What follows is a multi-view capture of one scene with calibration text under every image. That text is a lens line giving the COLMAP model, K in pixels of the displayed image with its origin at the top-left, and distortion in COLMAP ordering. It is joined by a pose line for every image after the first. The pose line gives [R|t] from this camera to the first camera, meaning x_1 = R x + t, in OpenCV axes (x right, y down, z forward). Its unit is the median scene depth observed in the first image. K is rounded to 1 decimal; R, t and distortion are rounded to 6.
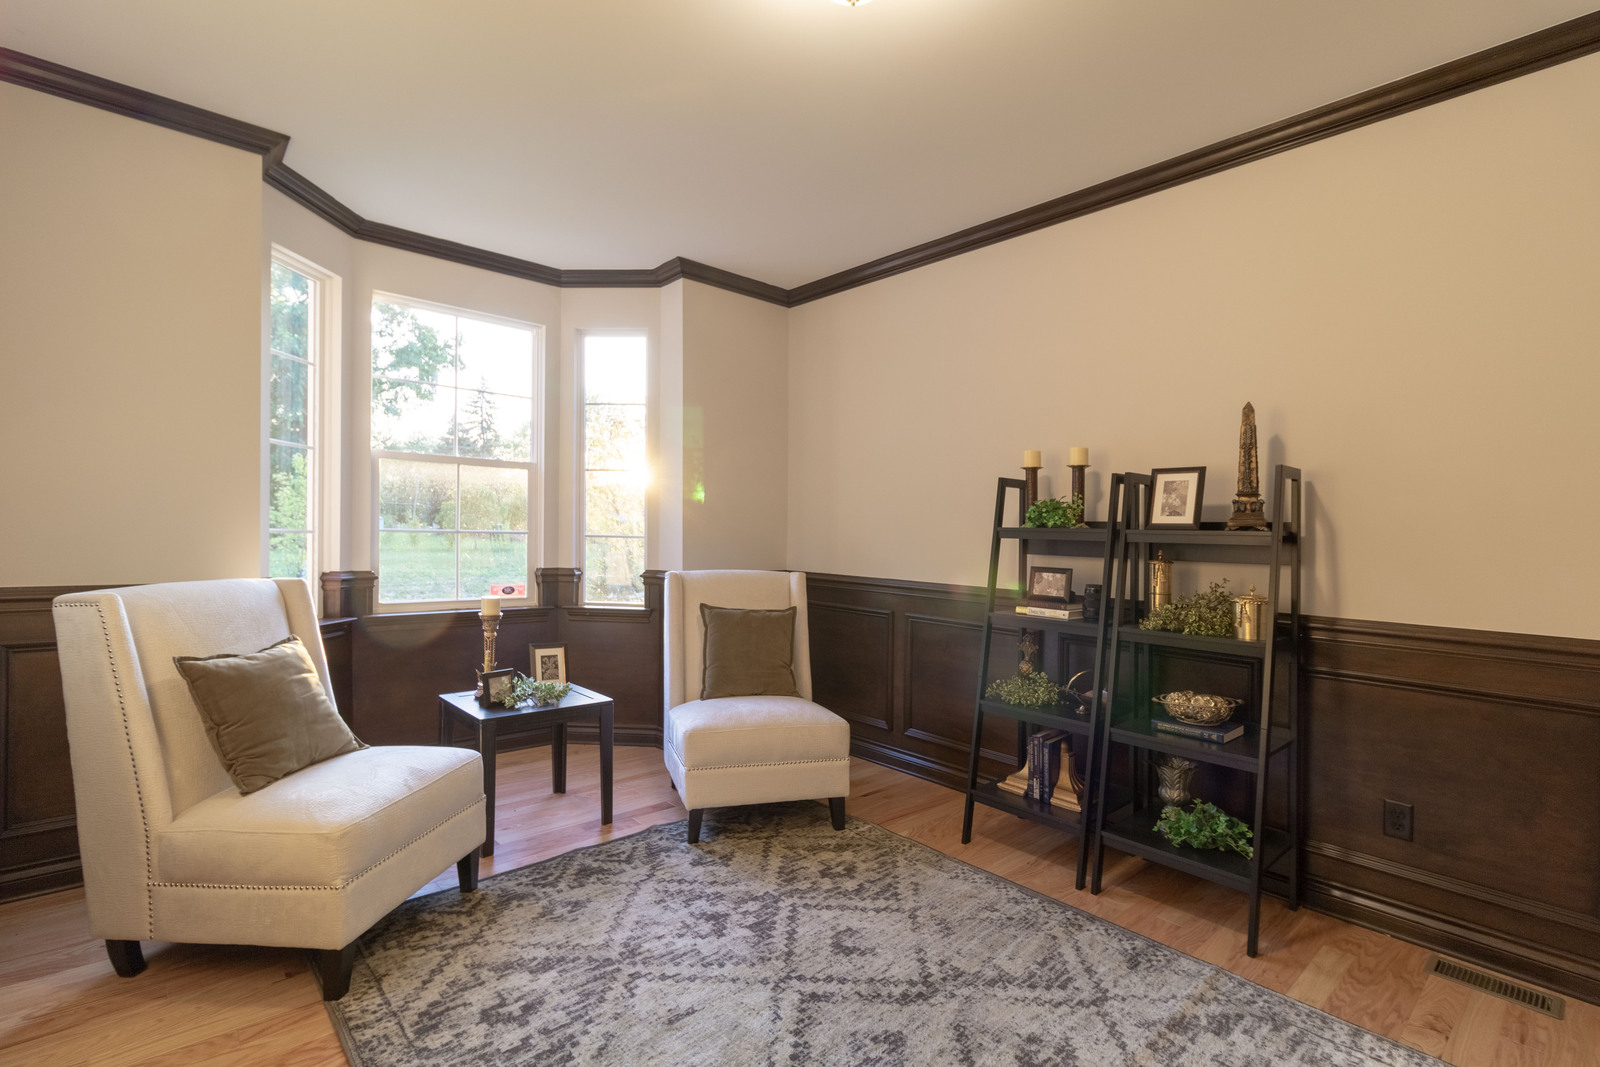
lens RADIAL K [[739.7, 0, 799.1], [0, 739.7, 524.3], [0, 0, 1]] dist [-0.000423, 0.000707]
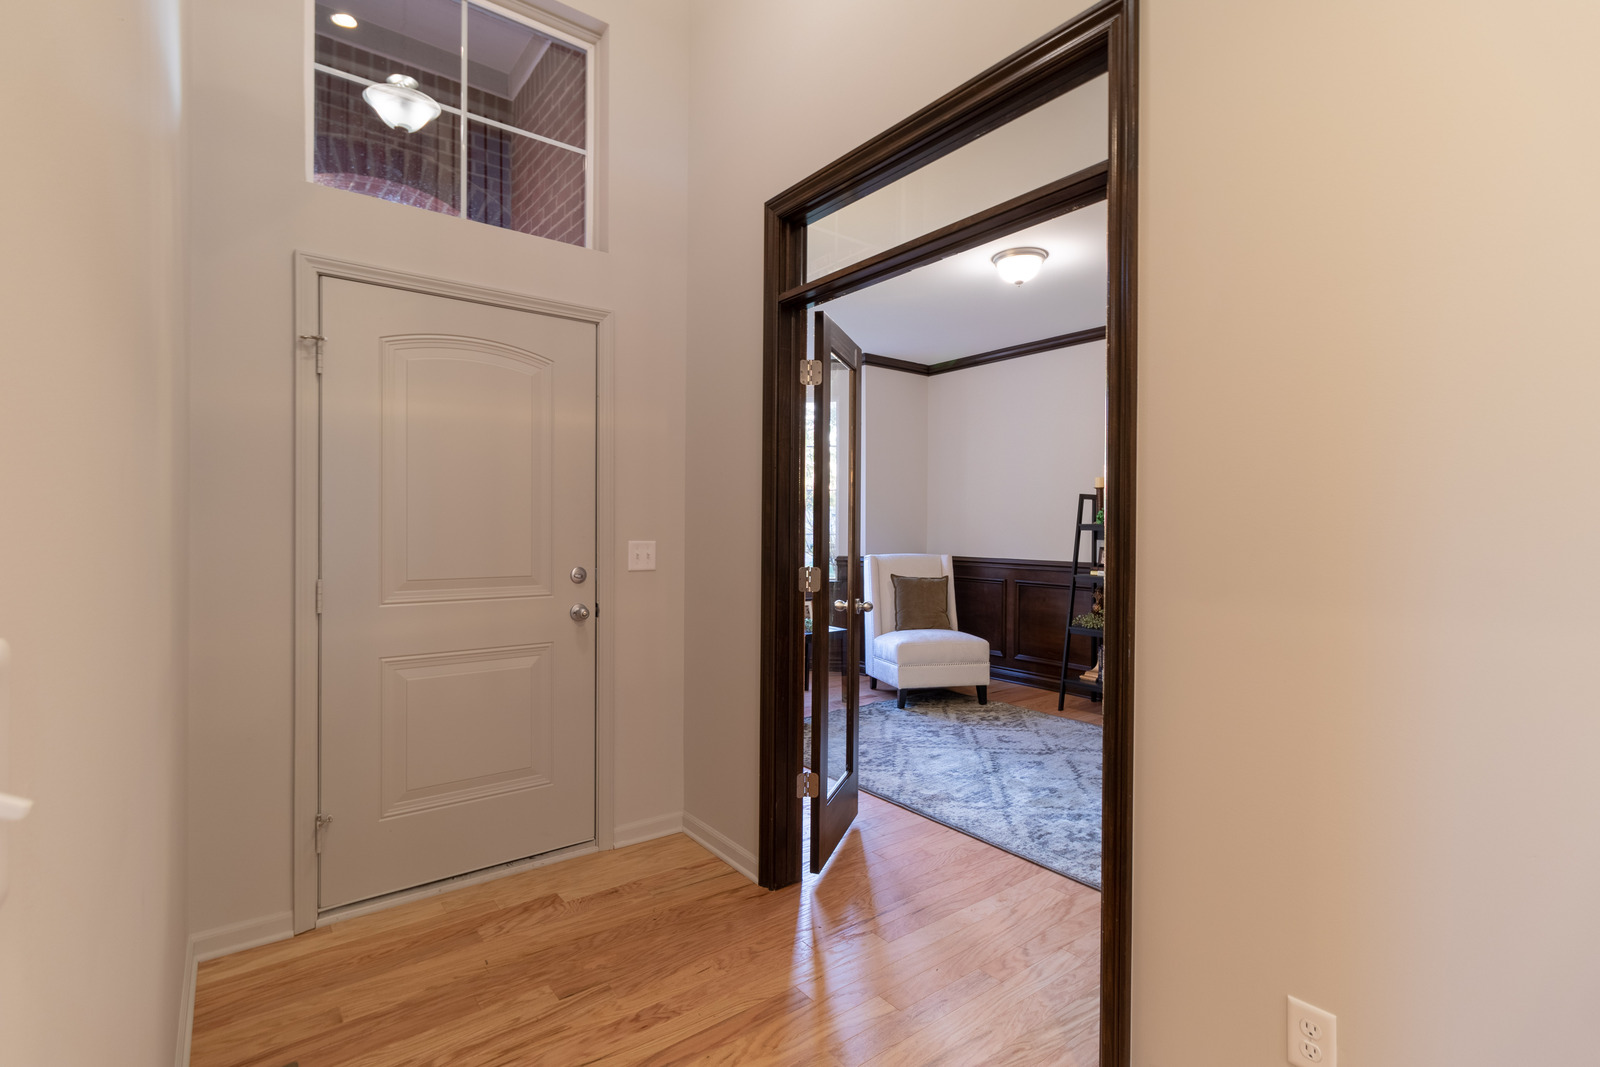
lens RADIAL K [[739.7, 0, 798.3], [0, 739.7, 549.9], [0, 0, 1]] dist [-0.000423, 0.000707]
pose [[0.997204, -0.016129, -0.072968, -0.243514], [0.019219, 0.998939, 0.041854, -0.019795], [0.072215, -0.043140, 0.996456, -0.713995]]
